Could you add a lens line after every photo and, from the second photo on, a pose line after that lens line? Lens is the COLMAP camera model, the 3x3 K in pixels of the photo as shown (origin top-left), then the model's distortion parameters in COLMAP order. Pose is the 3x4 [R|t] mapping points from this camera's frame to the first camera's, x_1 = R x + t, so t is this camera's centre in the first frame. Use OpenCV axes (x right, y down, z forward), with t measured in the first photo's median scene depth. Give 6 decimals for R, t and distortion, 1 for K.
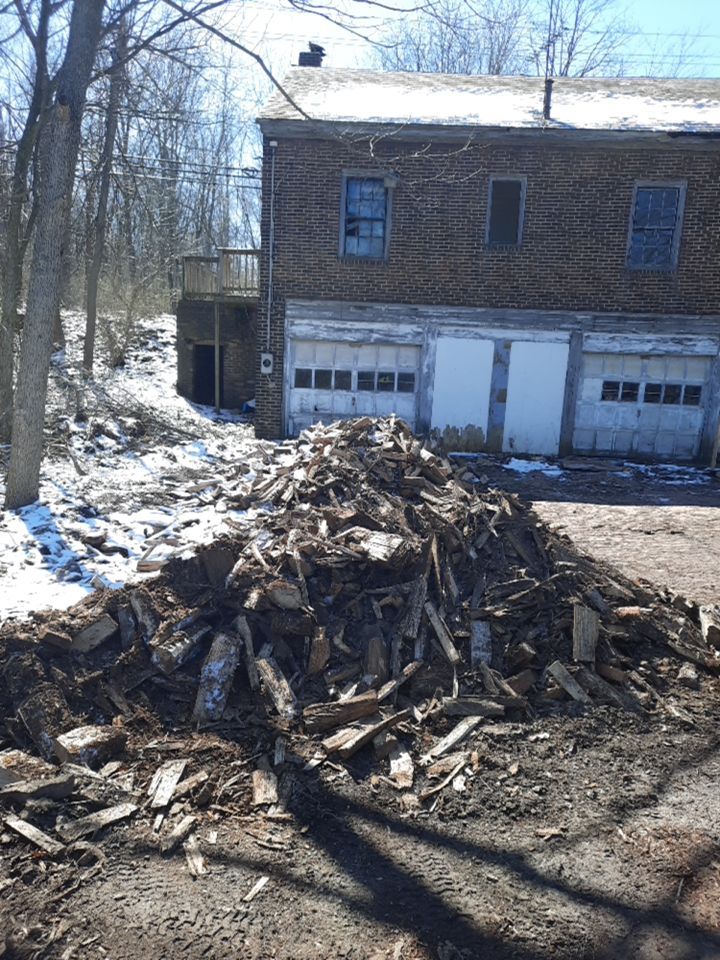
lens RADIAL K [[687.0, 0, 361.7], [0, 687.0, 482.1], [0, 0, 1]] dist [0.039326, -0.044524]
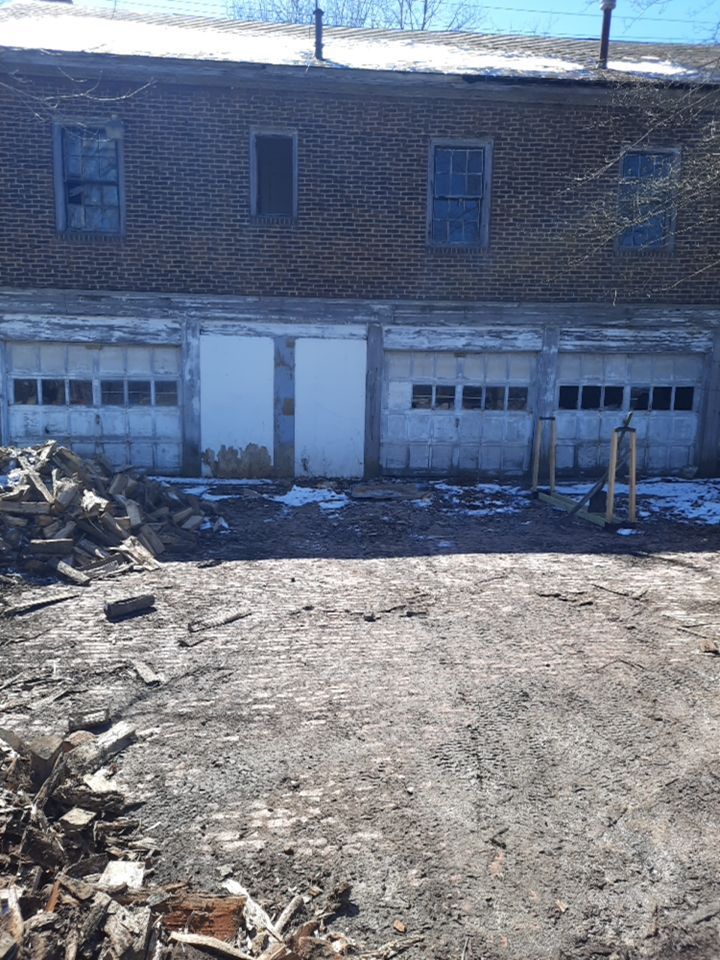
lens RADIAL K [[687.0, 0, 361.7], [0, 687.0, 482.1], [0, 0, 1]] dist [0.039326, -0.044524]
pose [[0.990733, -0.047679, 0.127179, 0.184571], [0.049354, 0.998731, -0.010048, -0.026088], [-0.126539, 0.016232, 0.991829, 0.202508]]
